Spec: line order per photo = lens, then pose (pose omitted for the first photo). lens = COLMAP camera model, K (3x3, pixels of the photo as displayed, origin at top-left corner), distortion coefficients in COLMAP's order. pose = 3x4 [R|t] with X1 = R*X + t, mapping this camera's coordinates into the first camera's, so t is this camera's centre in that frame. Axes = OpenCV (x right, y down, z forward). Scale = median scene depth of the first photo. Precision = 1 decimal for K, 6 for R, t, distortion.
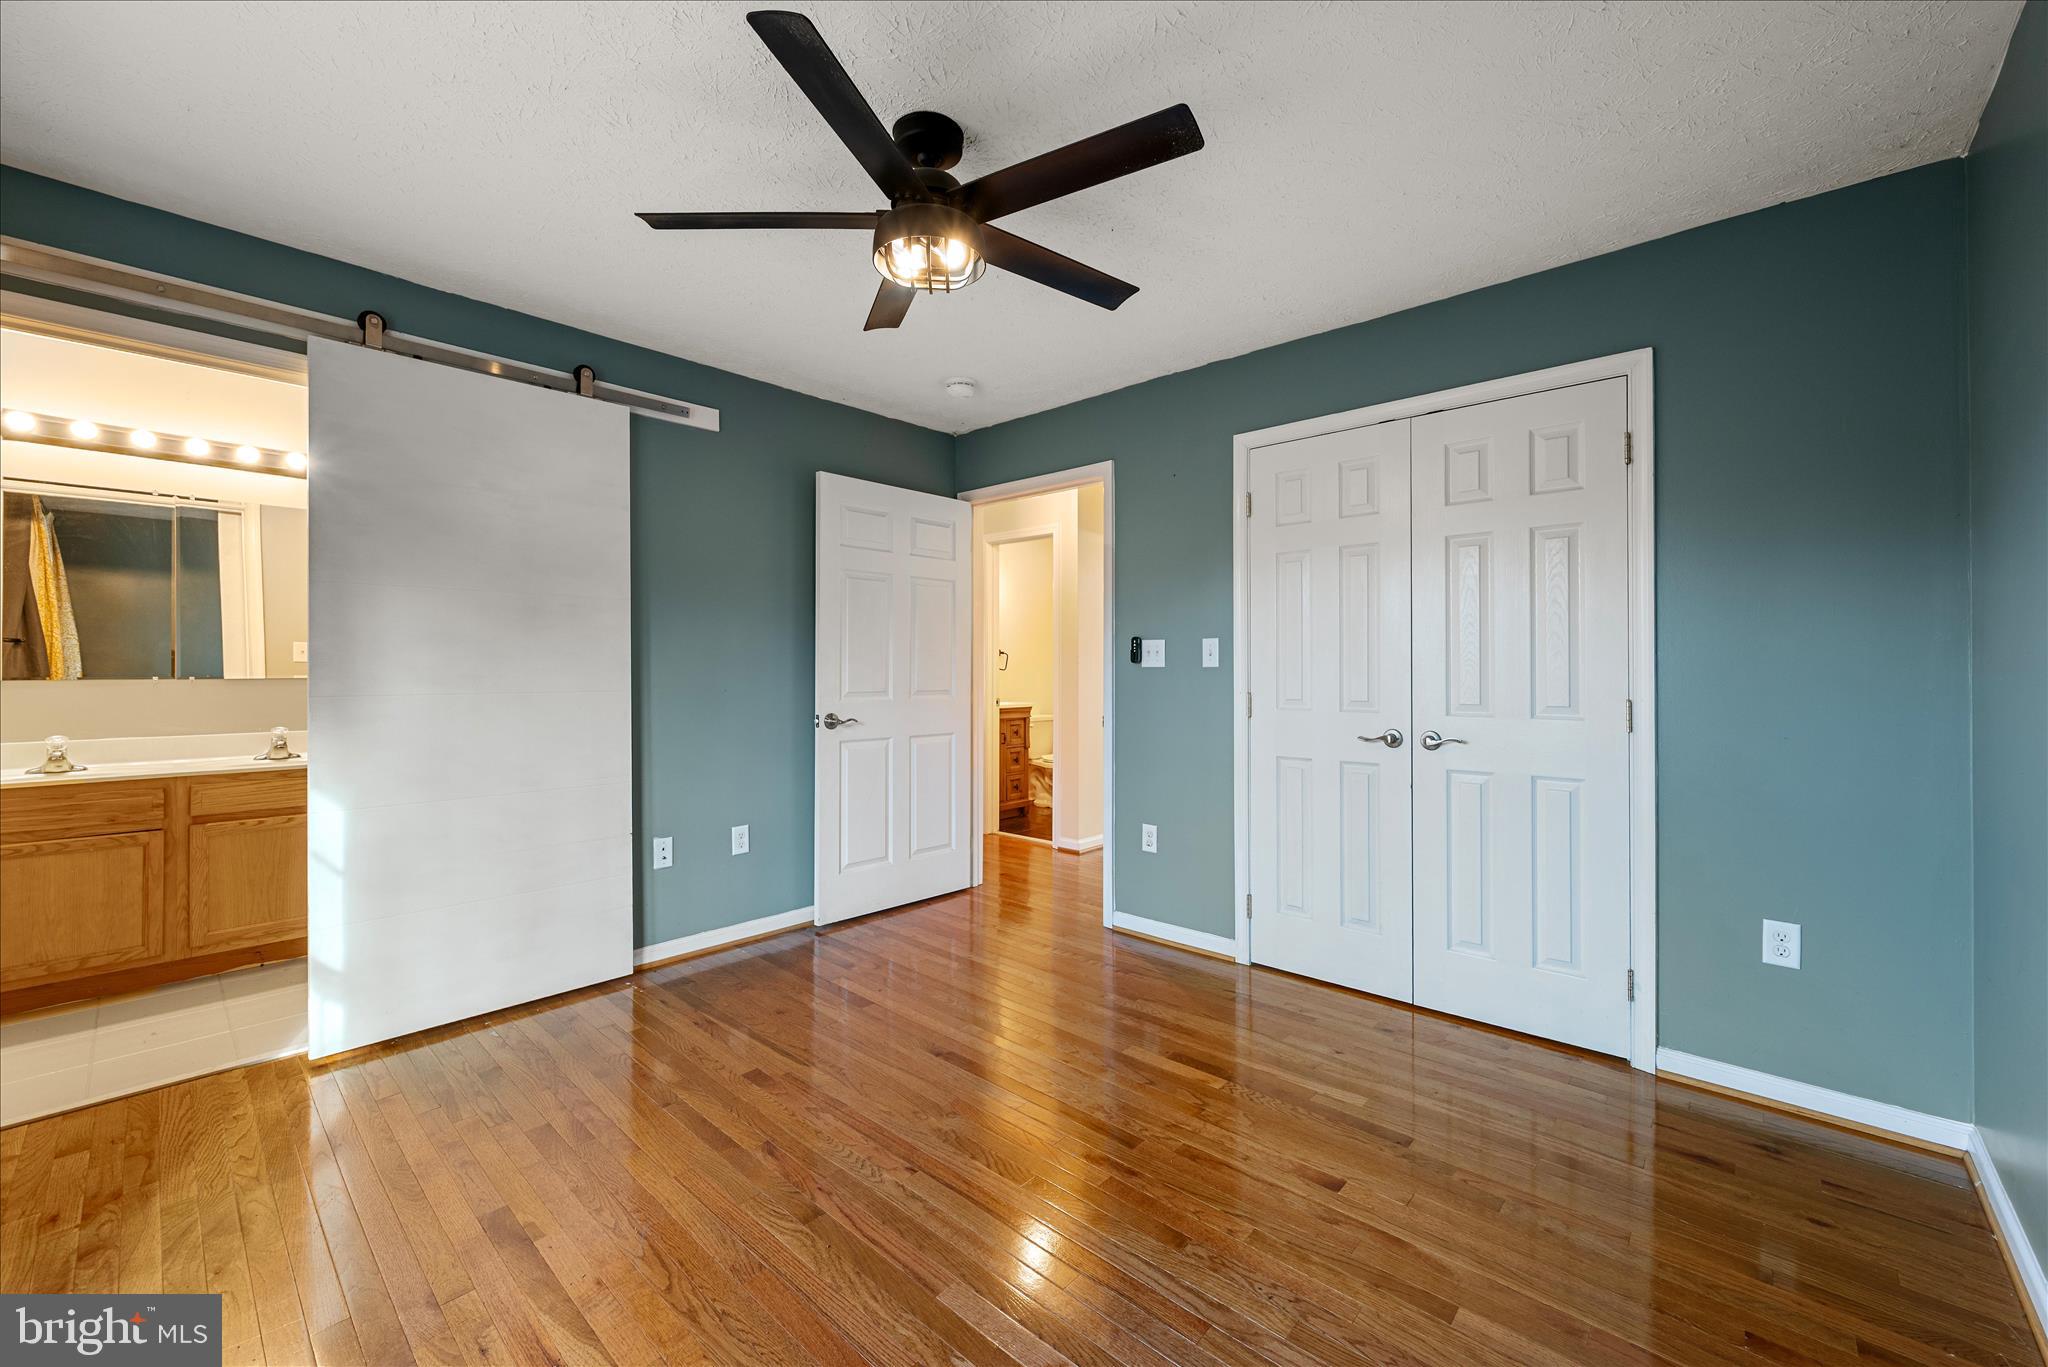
lens RADIAL K [[807.0, 0, 1033.3], [0, 807.0, 667.8], [0, 0, 1]] dist [-0.000397, -0.000322]
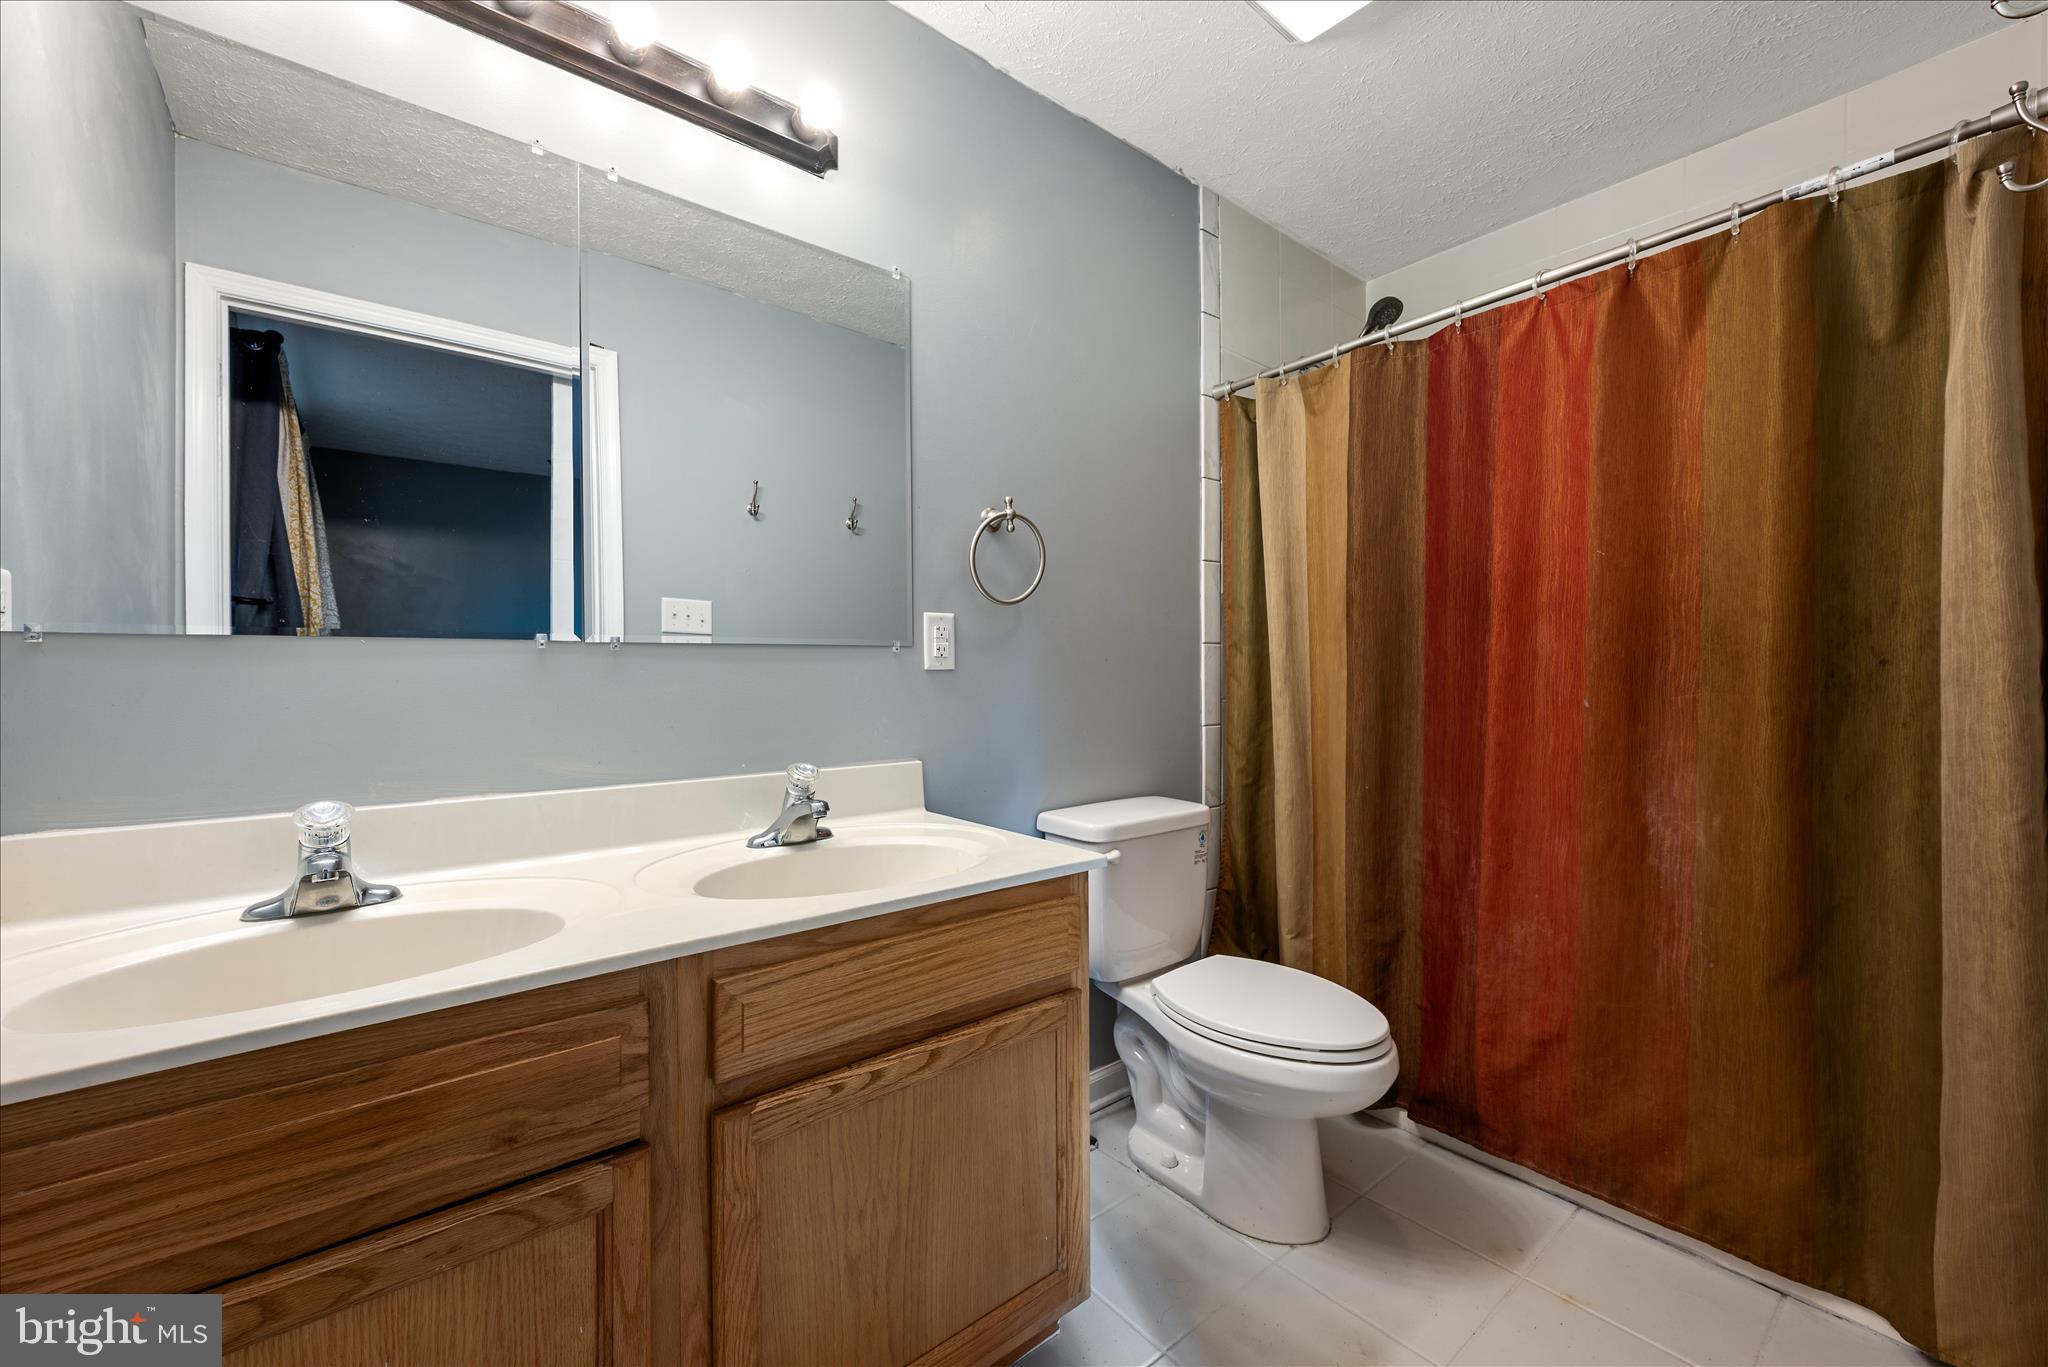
lens RADIAL K [[807.0, 0, 1033.3], [0, 807.0, 667.8], [0, 0, 1]] dist [-0.000397, -0.000322]
pose [[0.988348, -0.005729, -0.152100, -0.883011], [0.006644, 0.999963, 0.005511, 0.030584], [0.152063, -0.006457, 0.988350, 0.725803]]
